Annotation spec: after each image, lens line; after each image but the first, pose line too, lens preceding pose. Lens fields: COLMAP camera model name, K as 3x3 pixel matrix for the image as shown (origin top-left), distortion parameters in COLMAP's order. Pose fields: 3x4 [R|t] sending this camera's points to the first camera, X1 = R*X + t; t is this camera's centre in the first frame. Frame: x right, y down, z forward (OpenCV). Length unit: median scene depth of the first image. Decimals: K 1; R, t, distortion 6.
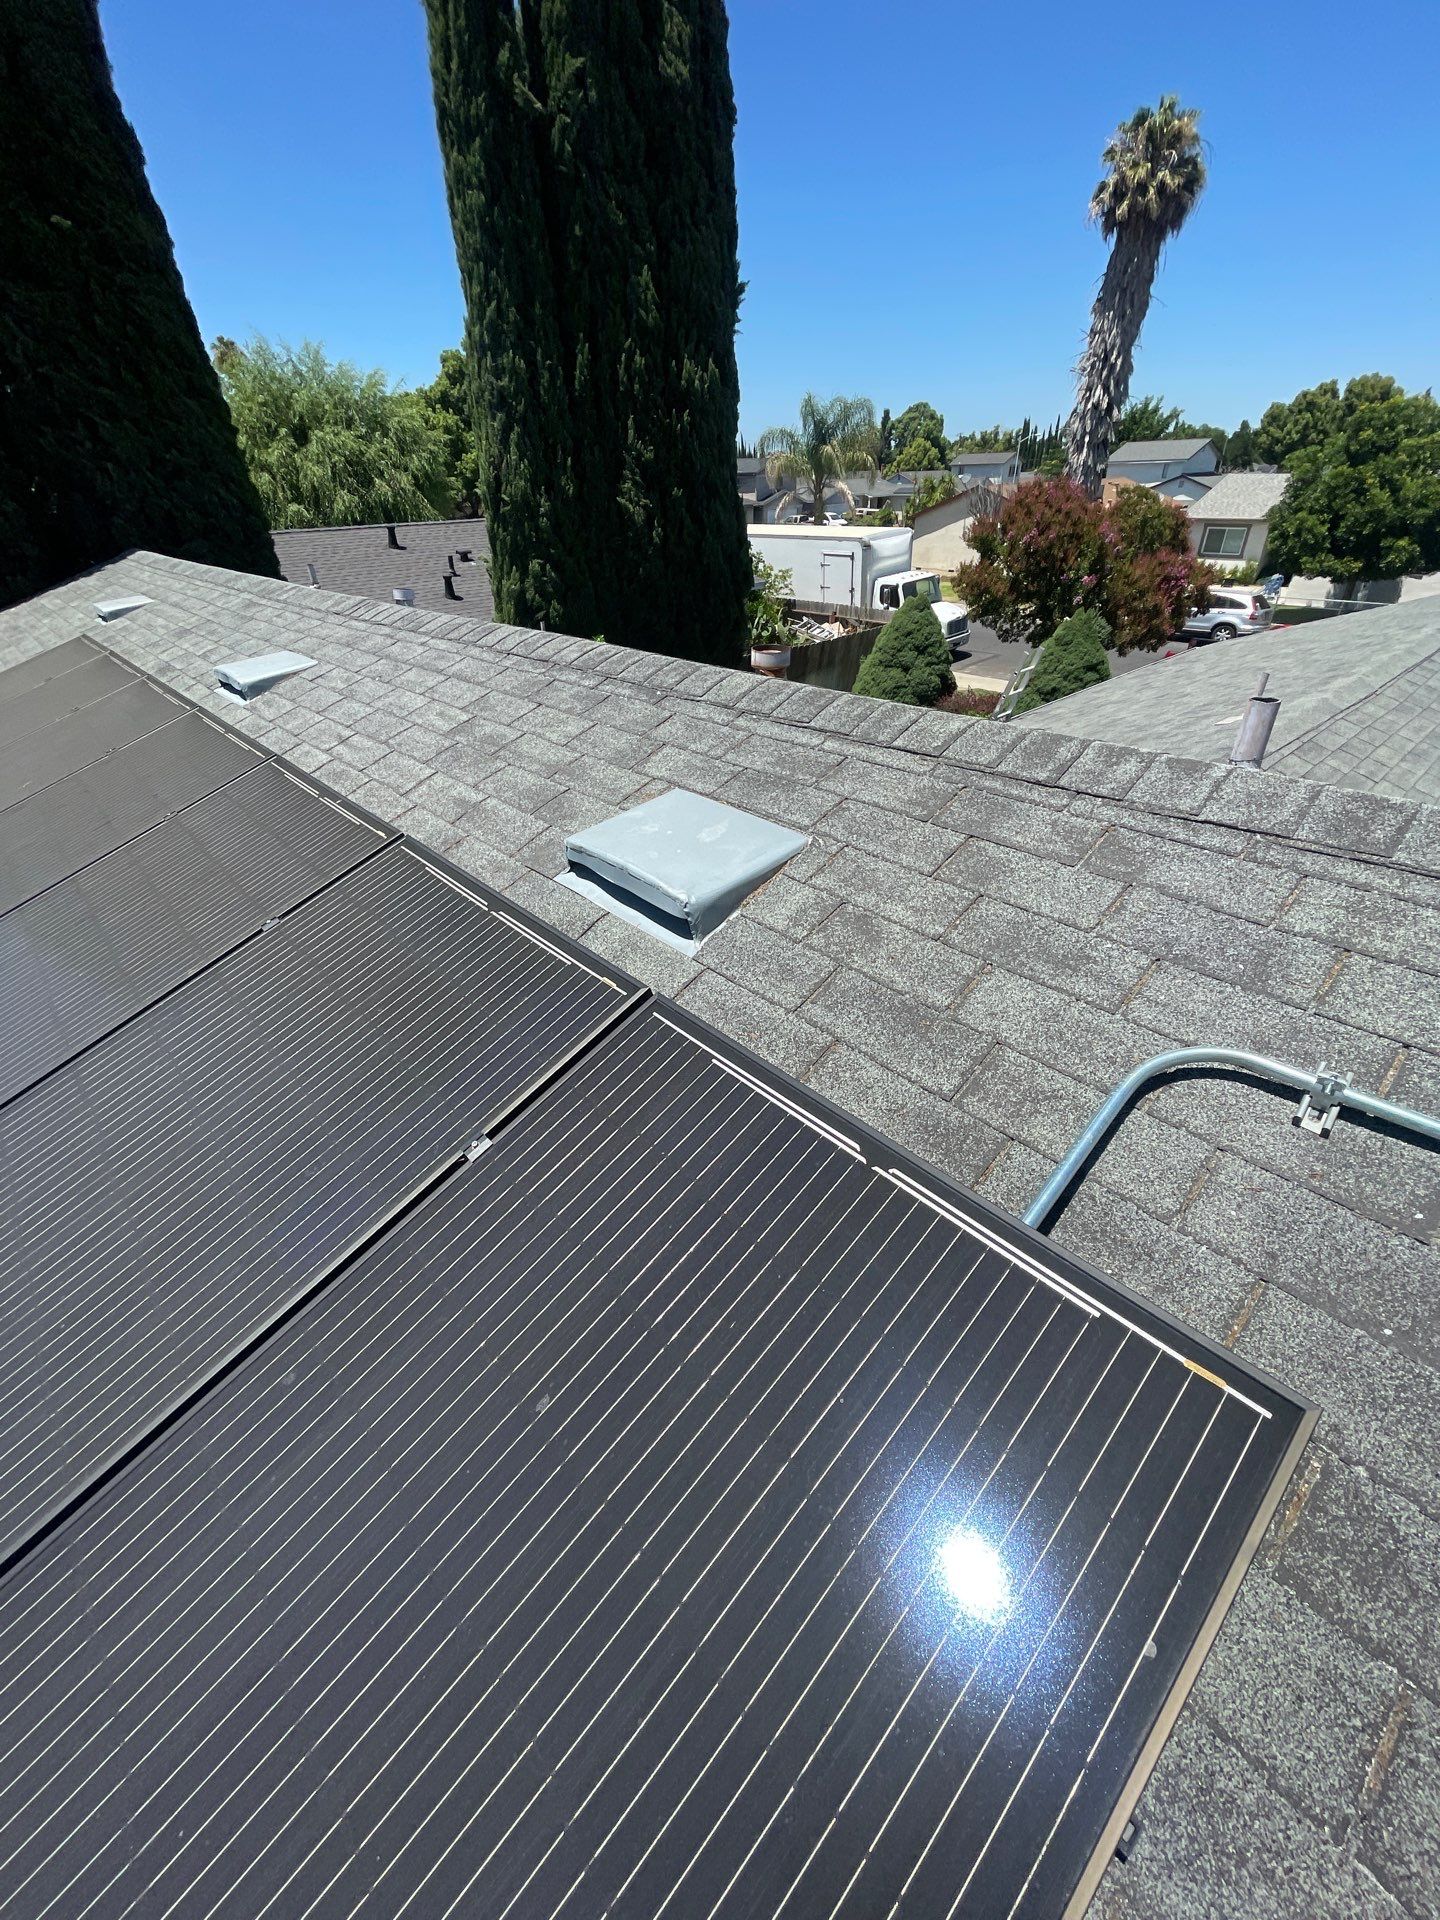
lens RADIAL K [[766.7, 0, 720.0], [0, 766.7, 960.0], [0, 0, 1]] dist [-0.001763, -0.001202]
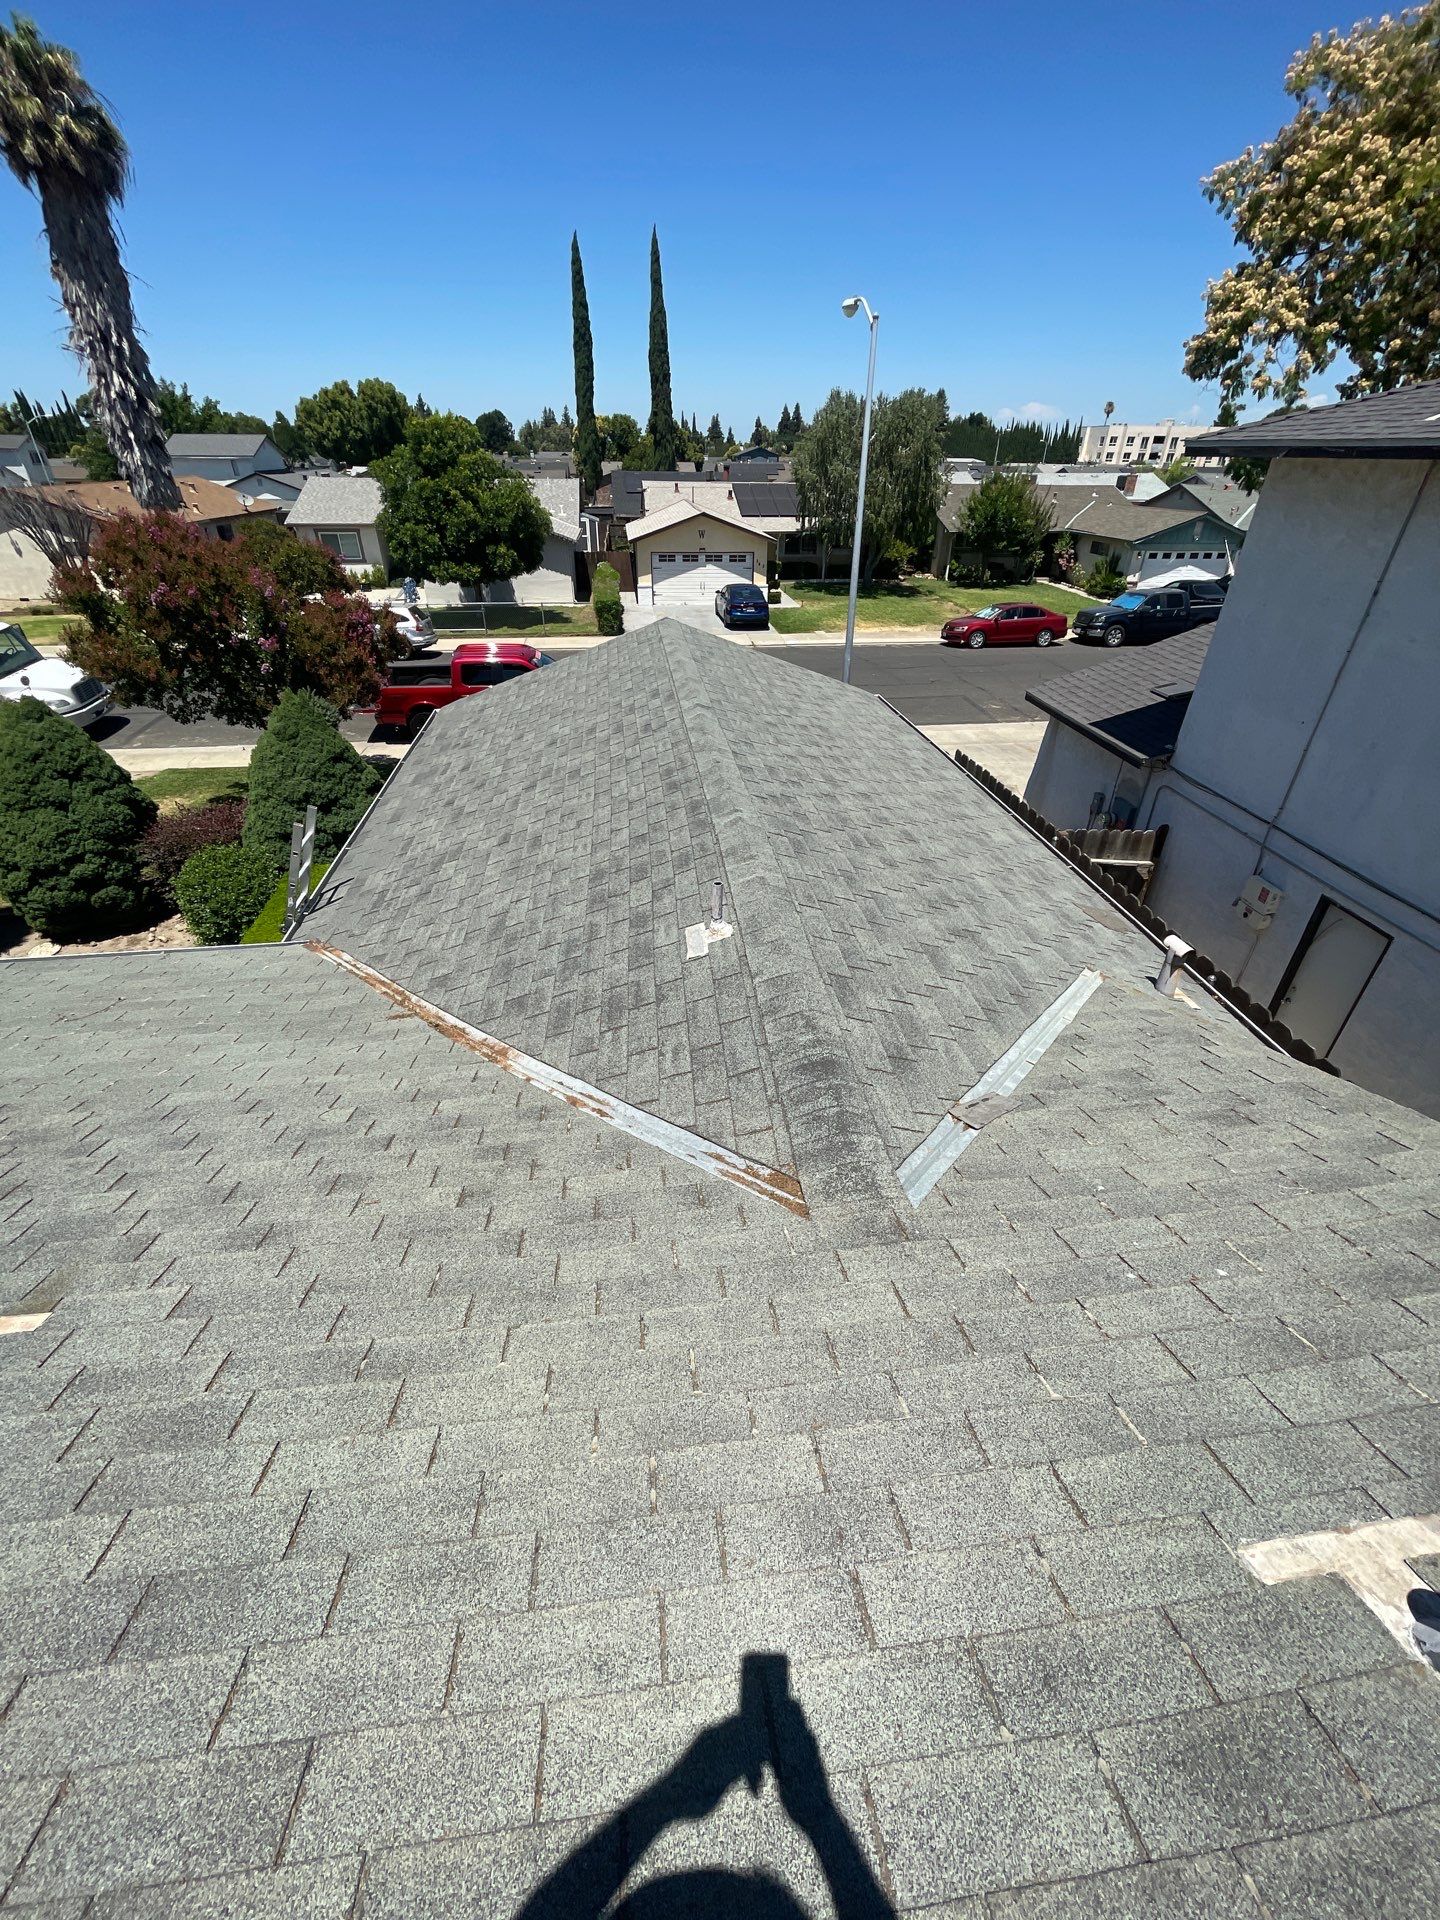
lens RADIAL K [[779.7, 0, 720.0], [0, 779.7, 960.0], [0, 0, 1]] dist [-0.004224, 0.000904]
pose [[0.581002, -0.416627, 0.699184, 0.054671], [0.413664, 0.890982, 0.187172, -0.172926], [-0.700942, 0.180480, 0.690006, 0.183114]]
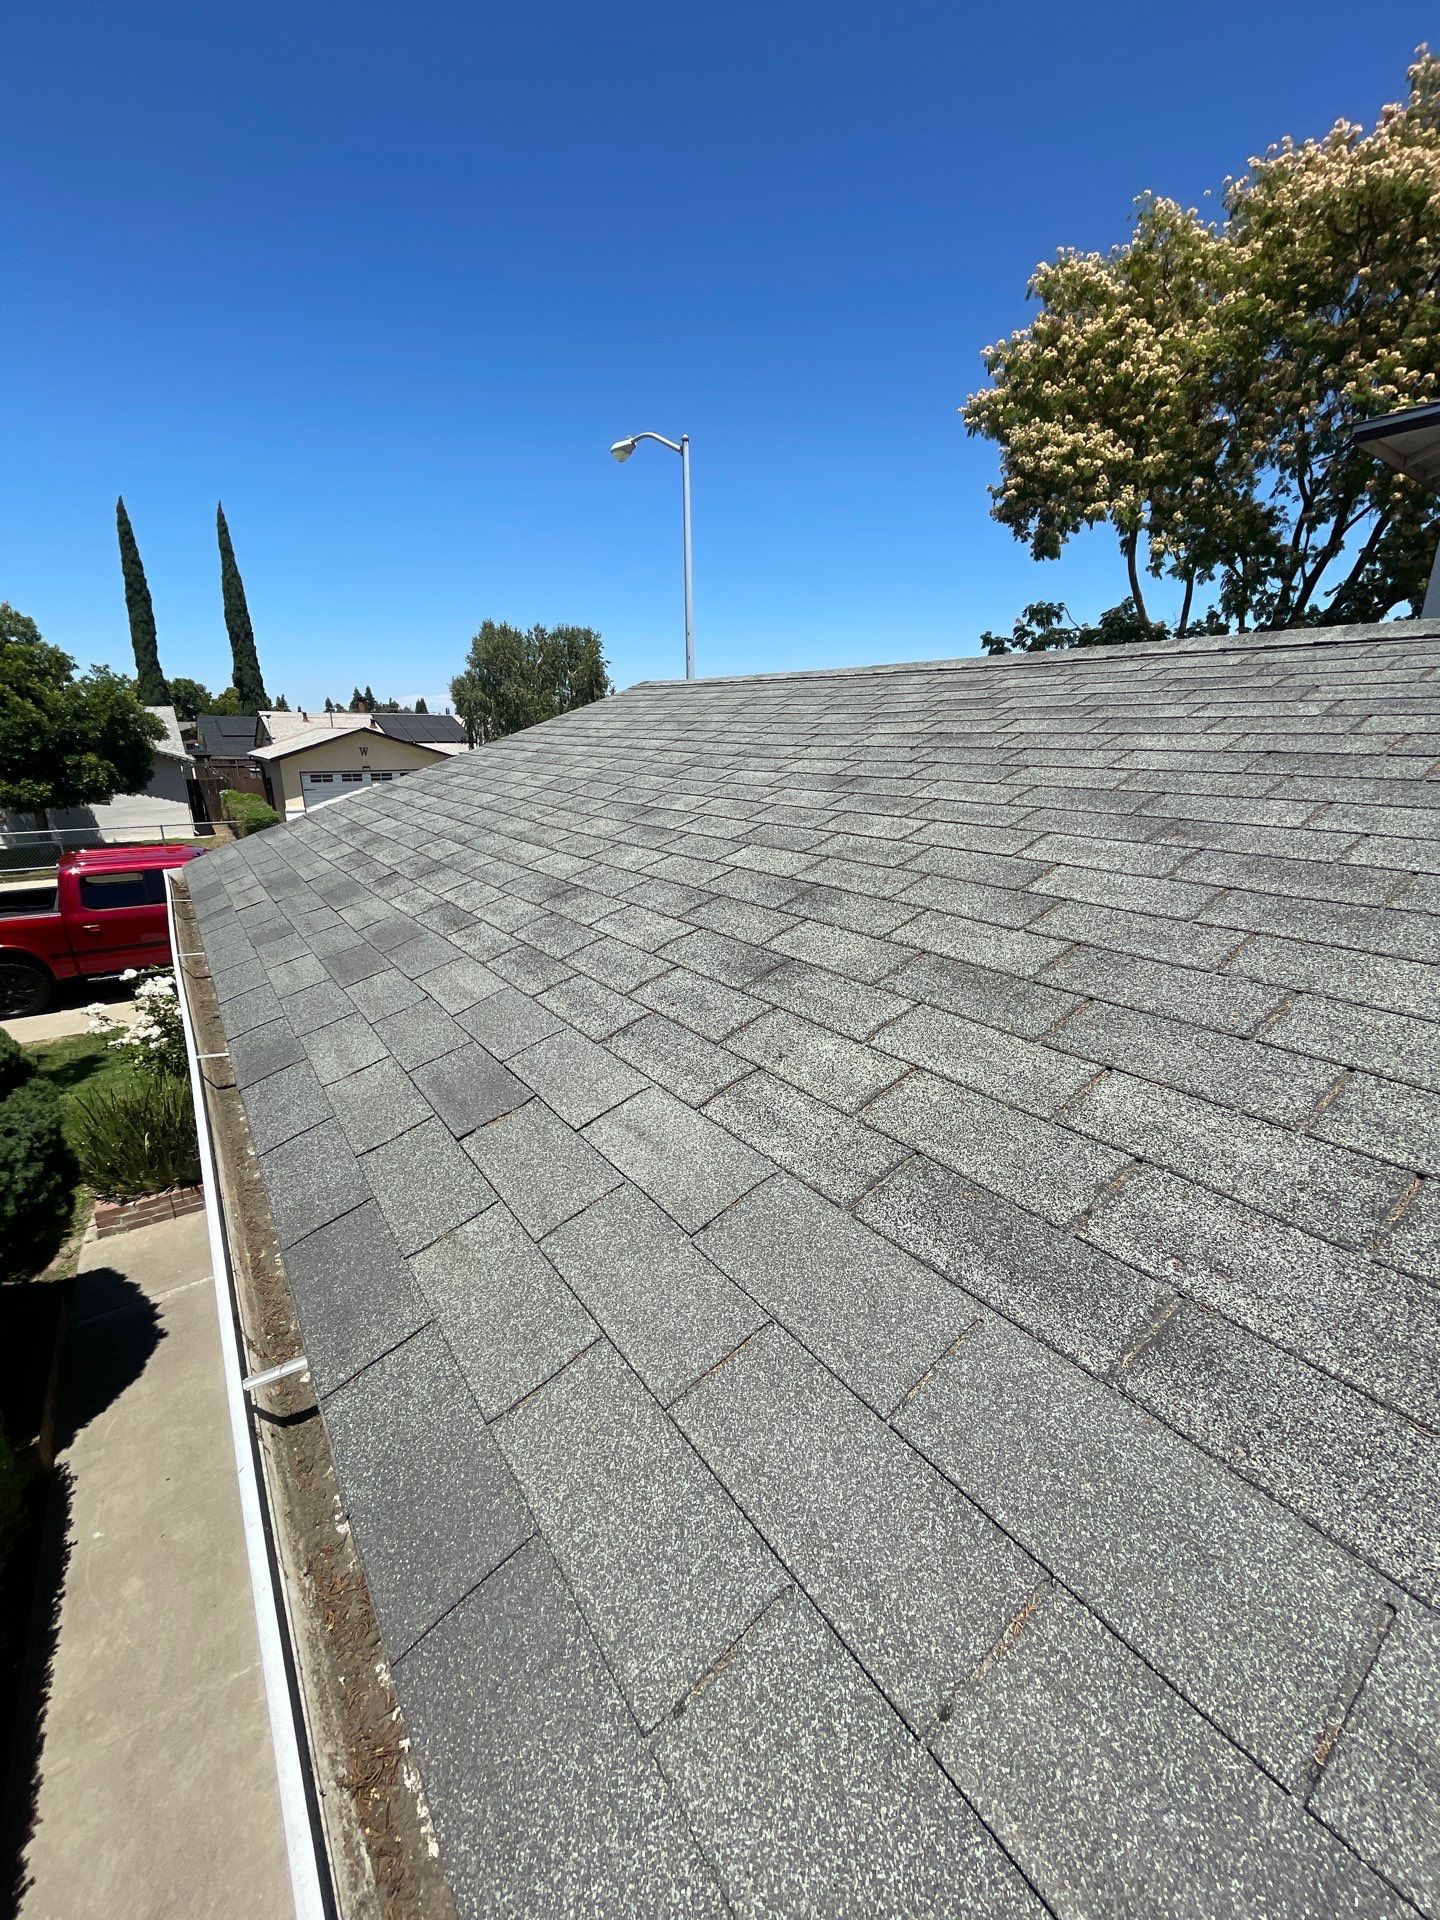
lens RADIAL K [[784.9, 0, 716.7], [0, 784.9, 952.1], [0, 0, 1]] dist [0.001880, 0.000124]
pose [[0.134502, -0.240624, 0.961254, 0.269575], [0.524939, 0.840068, 0.136838, -0.274700], [-0.840446, 0.486194, 0.239304, 0.670692]]
